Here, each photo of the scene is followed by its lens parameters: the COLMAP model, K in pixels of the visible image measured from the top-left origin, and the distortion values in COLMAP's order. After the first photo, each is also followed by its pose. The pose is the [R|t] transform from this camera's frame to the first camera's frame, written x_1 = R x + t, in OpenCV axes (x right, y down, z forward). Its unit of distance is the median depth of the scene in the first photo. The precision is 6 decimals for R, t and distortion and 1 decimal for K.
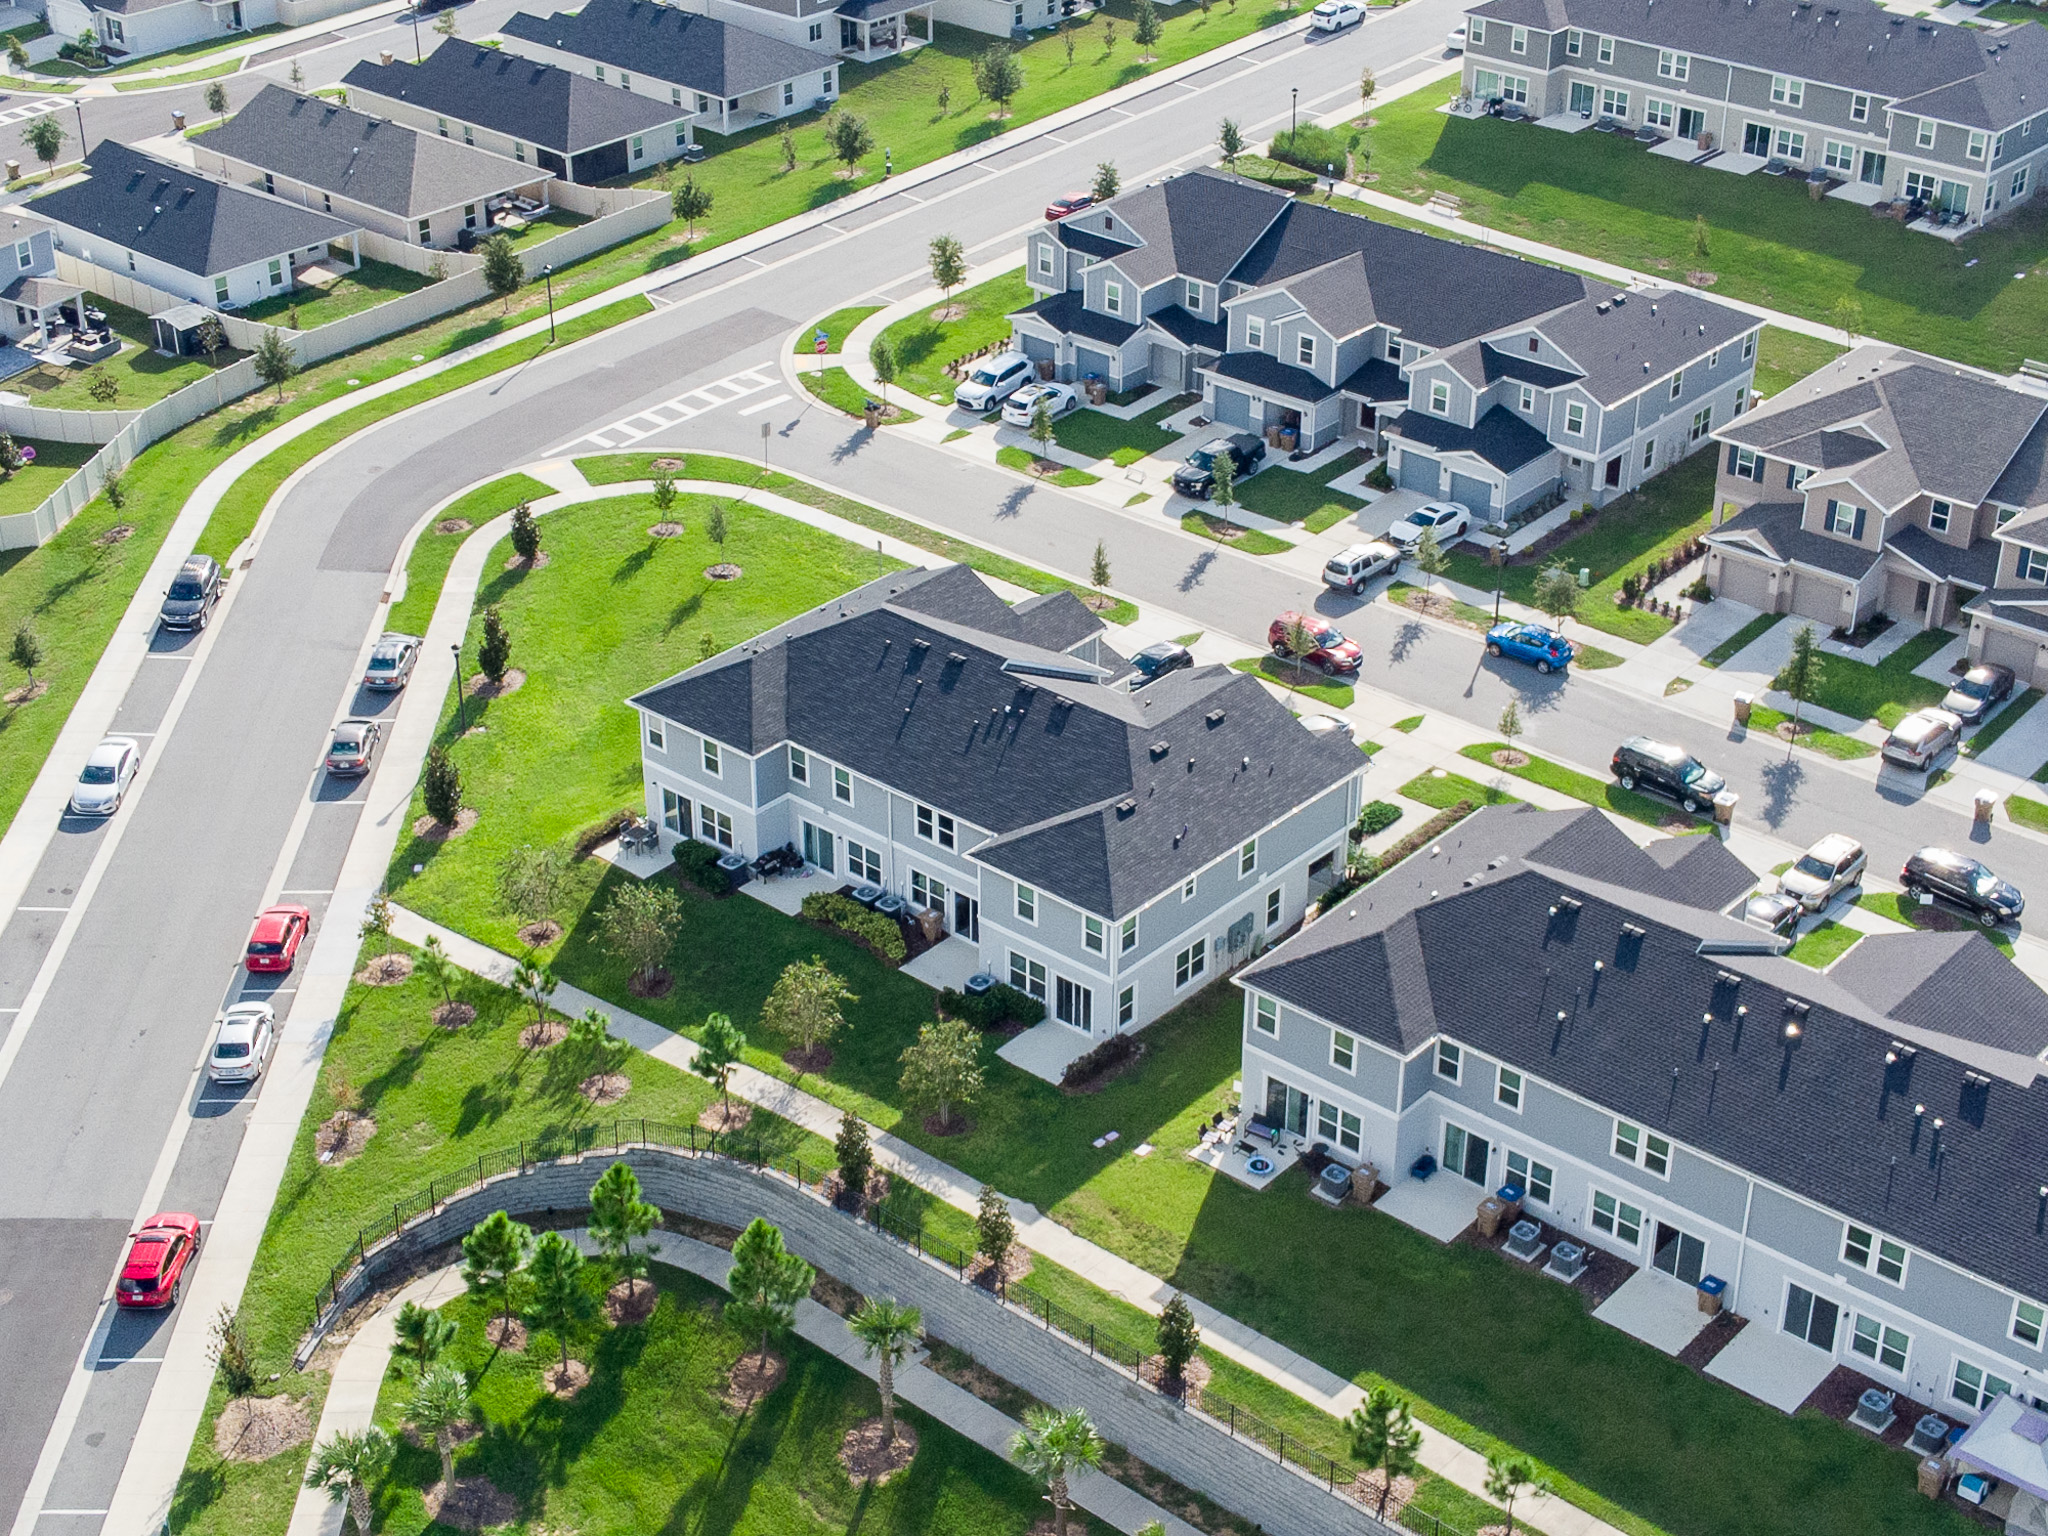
lens RADIAL K [[3006.4, 0, 1024.0], [0, 3006.4, 768.0], [0, 0, 1]] dist [0.022320, 0.011682]
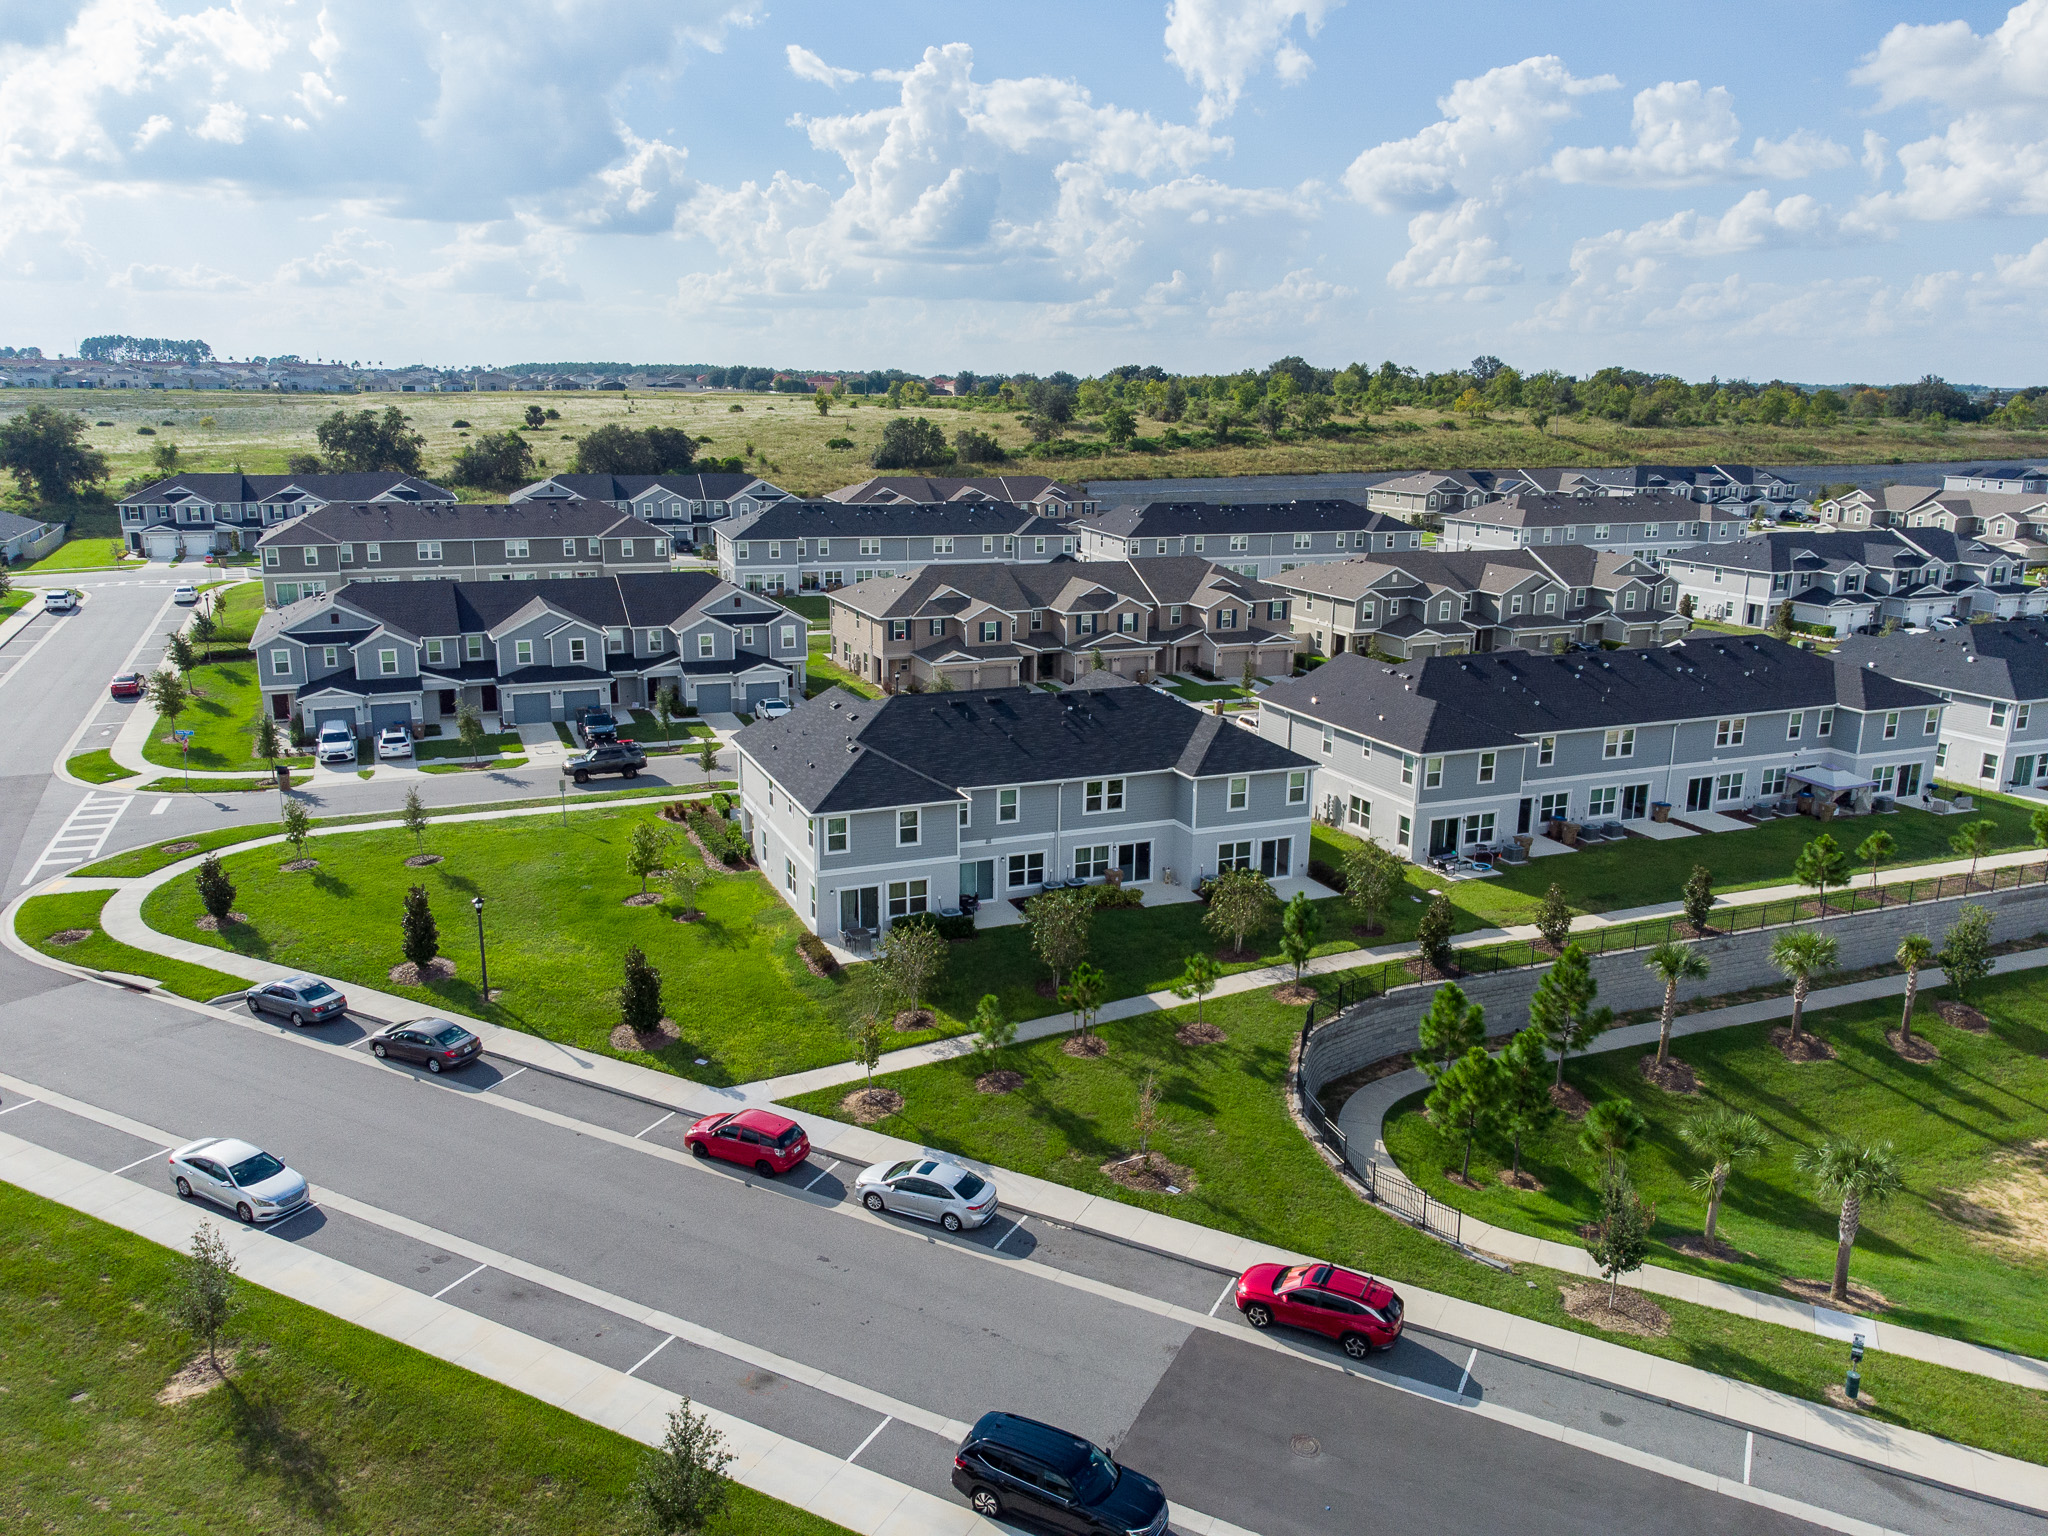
lens RADIAL K [[1519.5, 0, 1024.0], [0, 1519.5, 768.0], [0, 0, 1]] dist [0.047862, -0.000264]
pose [[0.436893, -0.208100, 0.875111, -0.478046], [0.429403, 0.903113, 0.000382, -0.004777], [-0.790403, 0.375609, 0.483922, 0.581188]]
